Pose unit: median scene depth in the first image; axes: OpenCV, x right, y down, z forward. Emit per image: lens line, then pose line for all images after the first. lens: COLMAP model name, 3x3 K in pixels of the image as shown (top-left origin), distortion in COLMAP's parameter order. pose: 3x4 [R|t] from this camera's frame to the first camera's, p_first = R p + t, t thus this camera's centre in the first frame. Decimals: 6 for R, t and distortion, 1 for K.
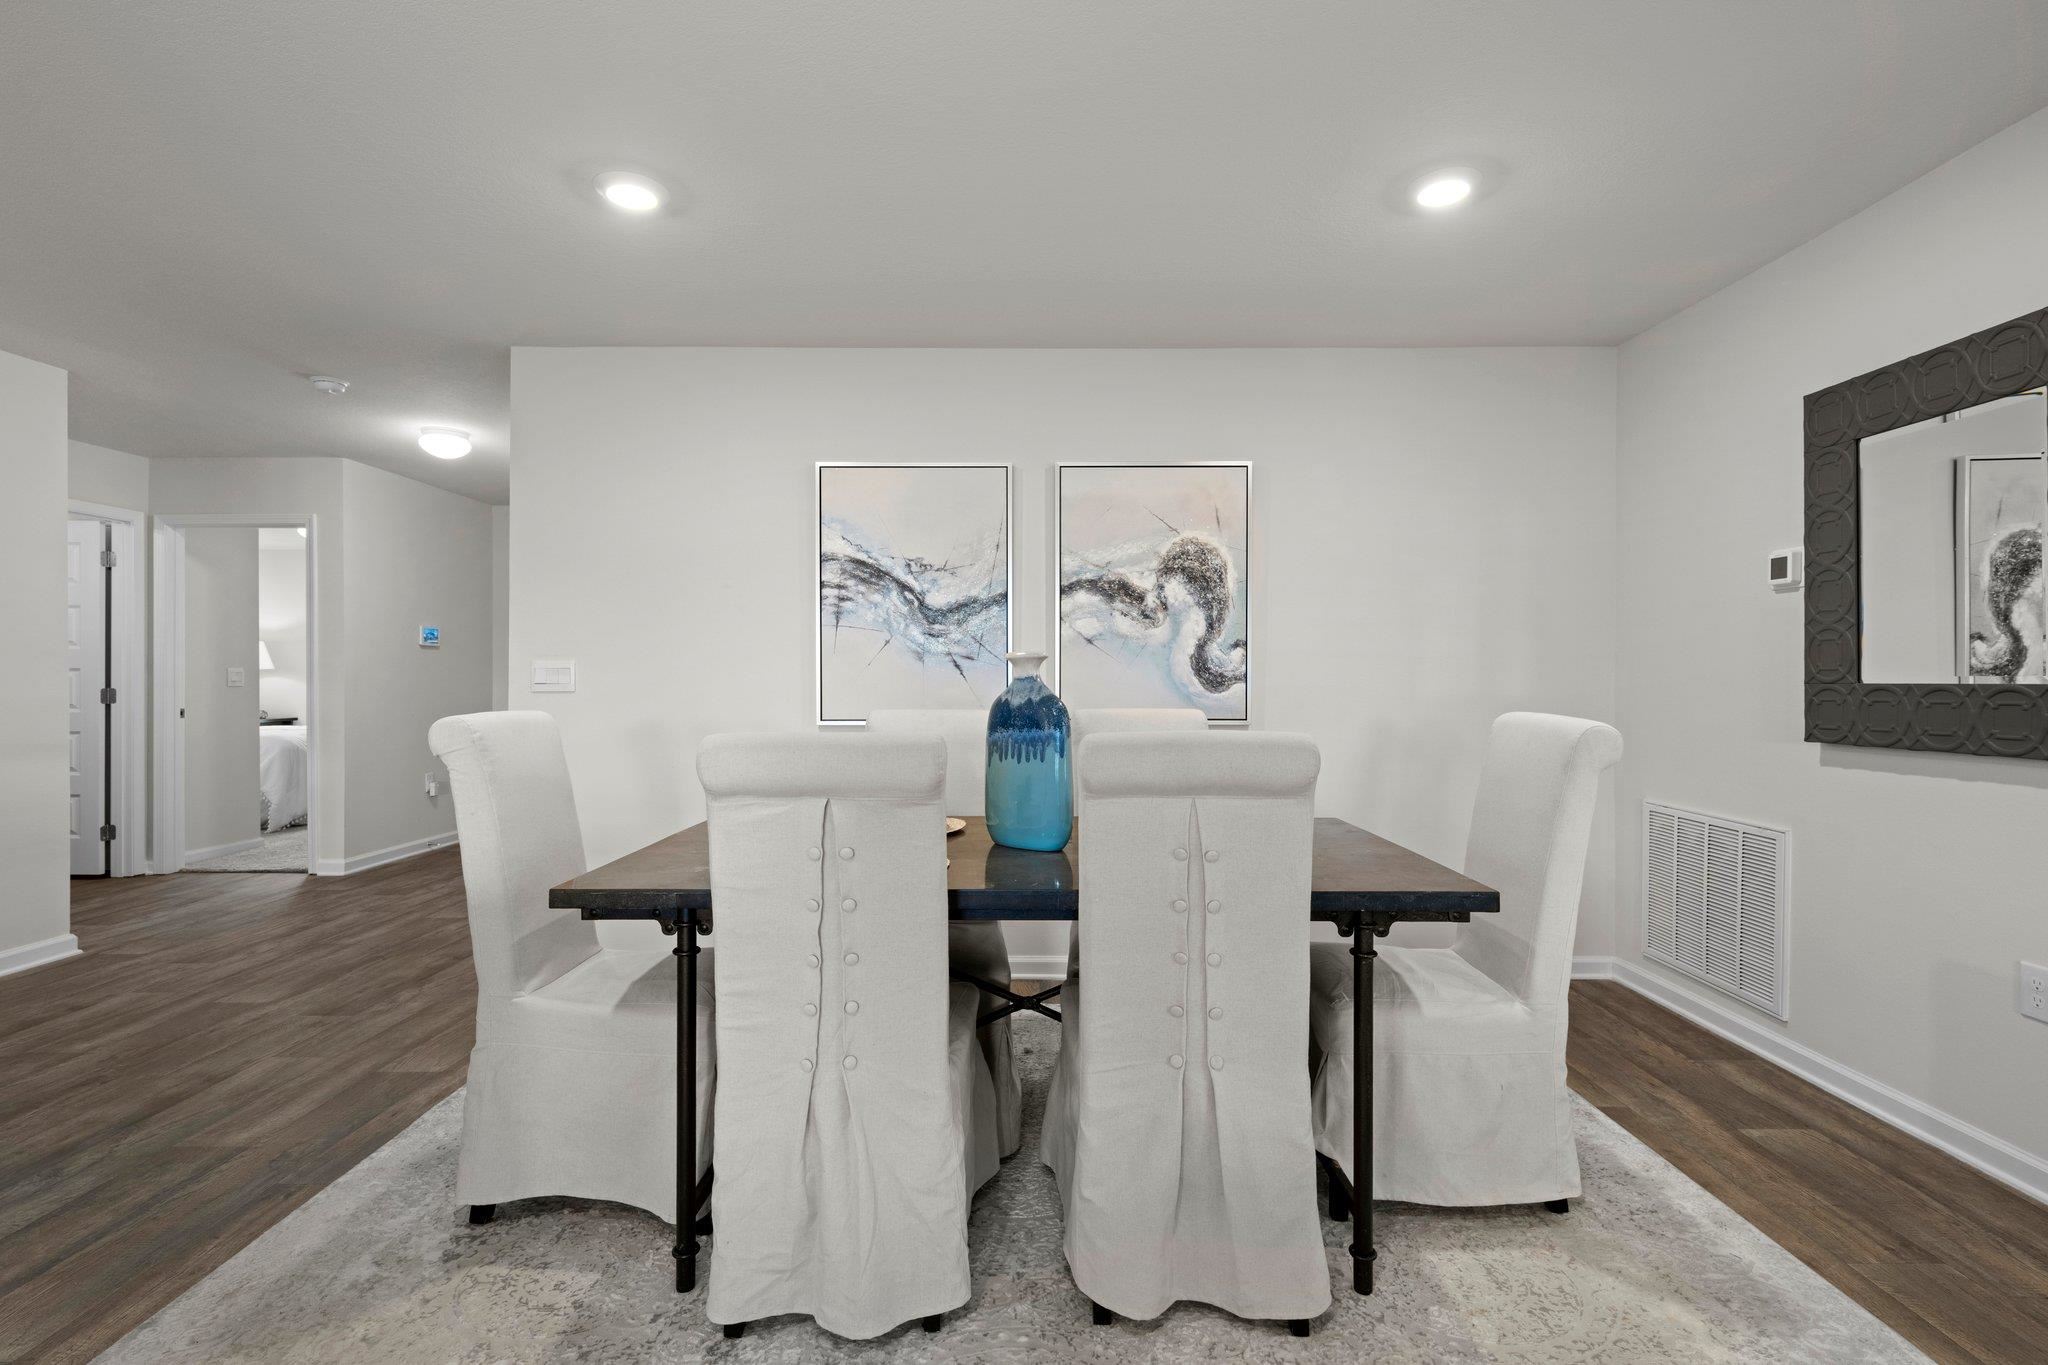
lens RADIAL K [[948.4, 0, 1026.7], [0, 948.4, 683.3], [0, 0, 1]] dist [0.005159, 0.000446]
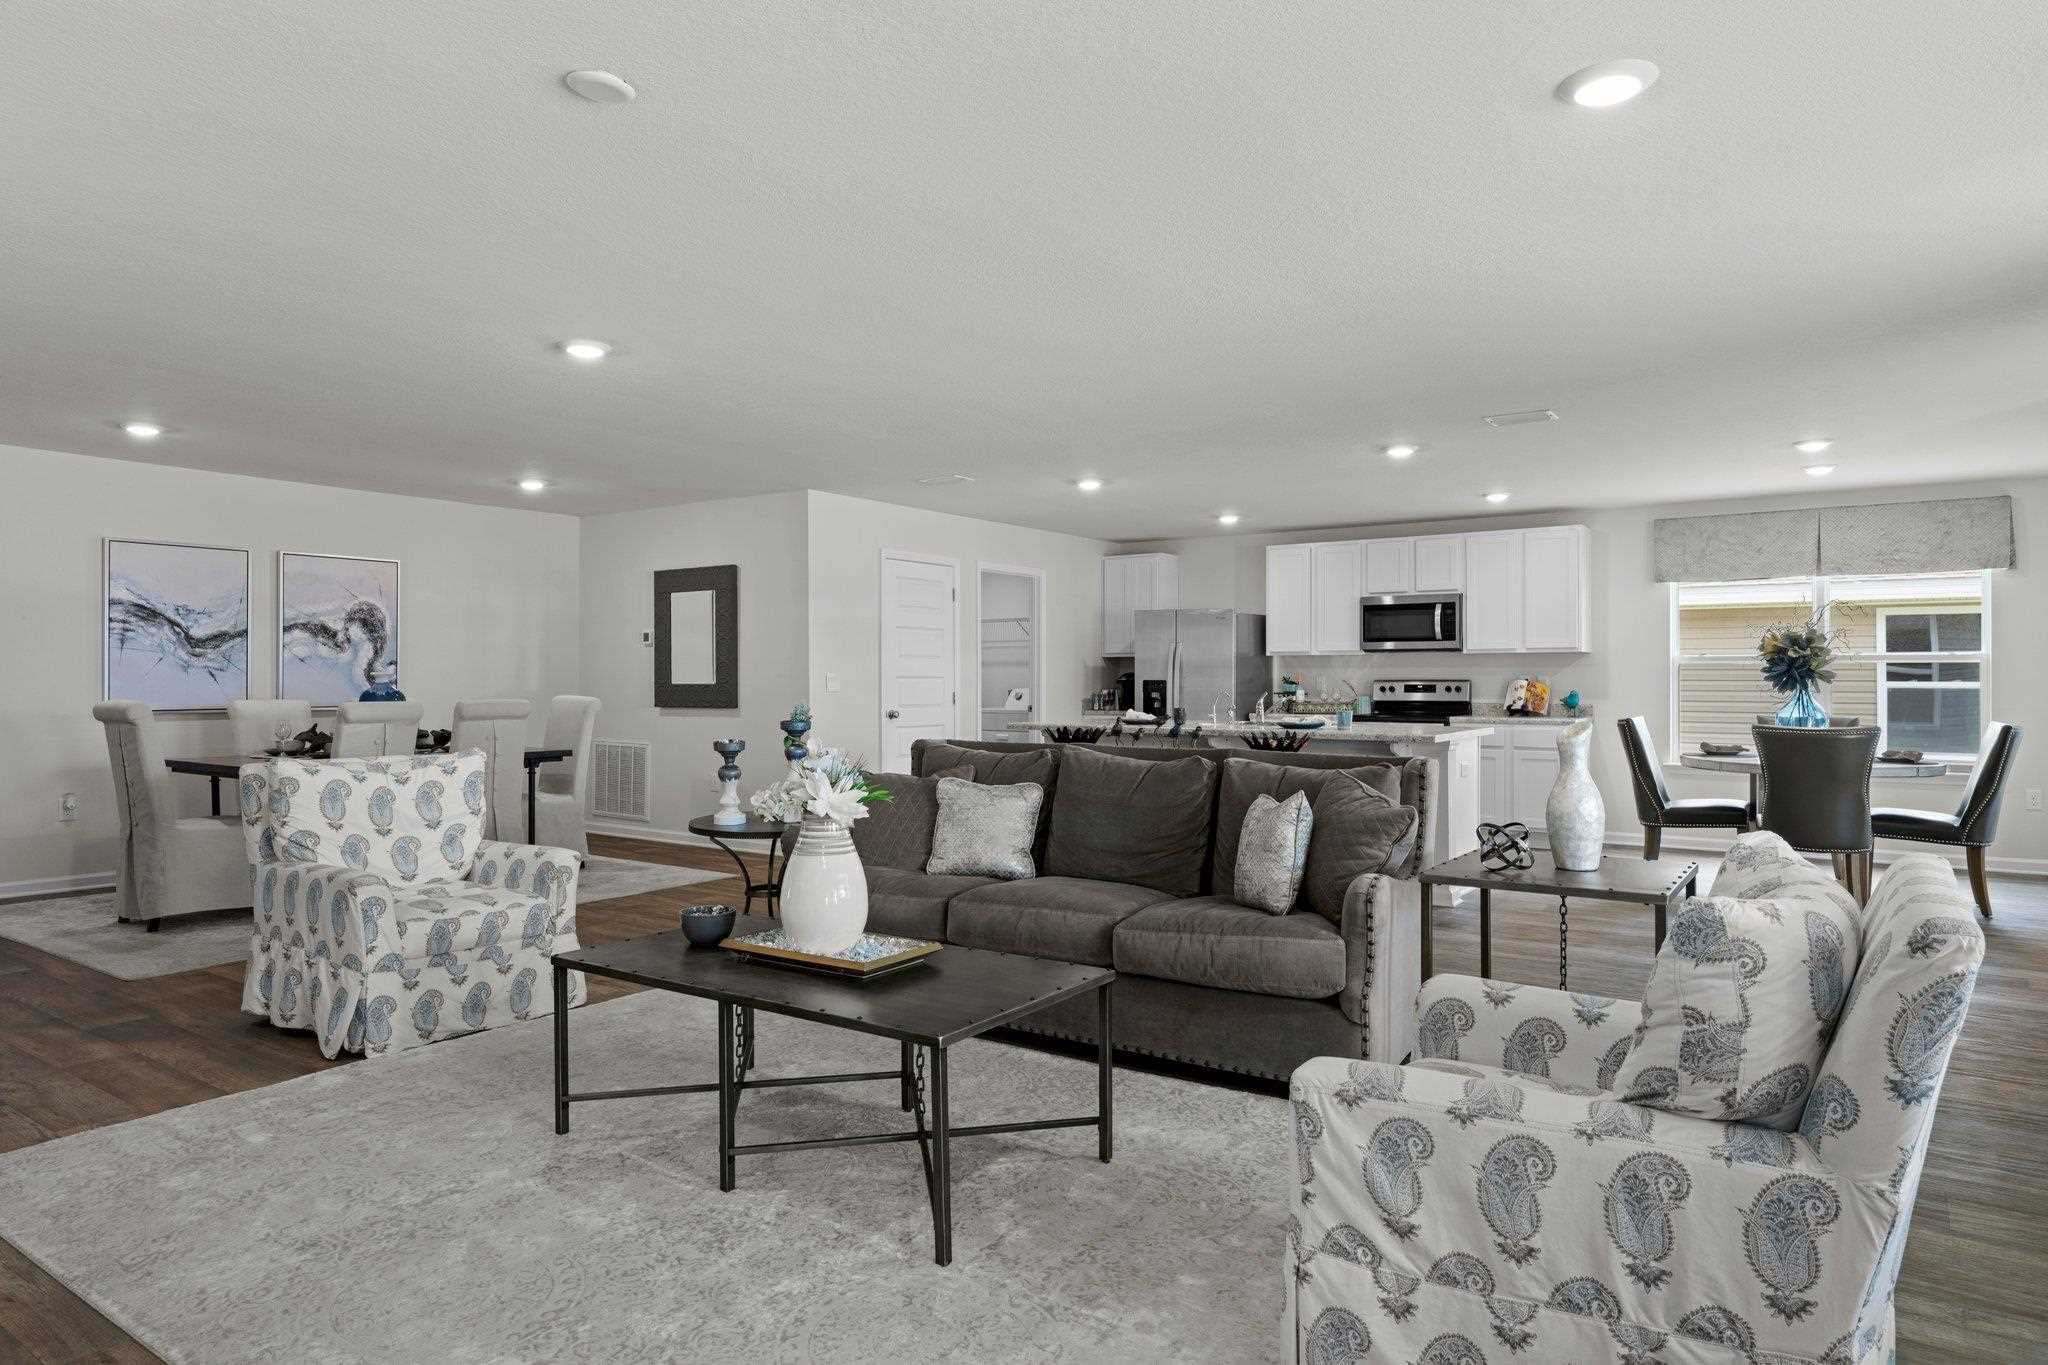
lens RADIAL K [[1201.8, 0, 1019.9], [0, 1201.8, 681.5], [0, 0, 1]] dist [0.026082, 0.000888]
pose [[0.578136, -0.000604, 0.815940, -0.946915], [0.002763, 0.999995, -0.001218, -0.001281], [-0.815936, 0.002958, 0.578135, -1.262383]]
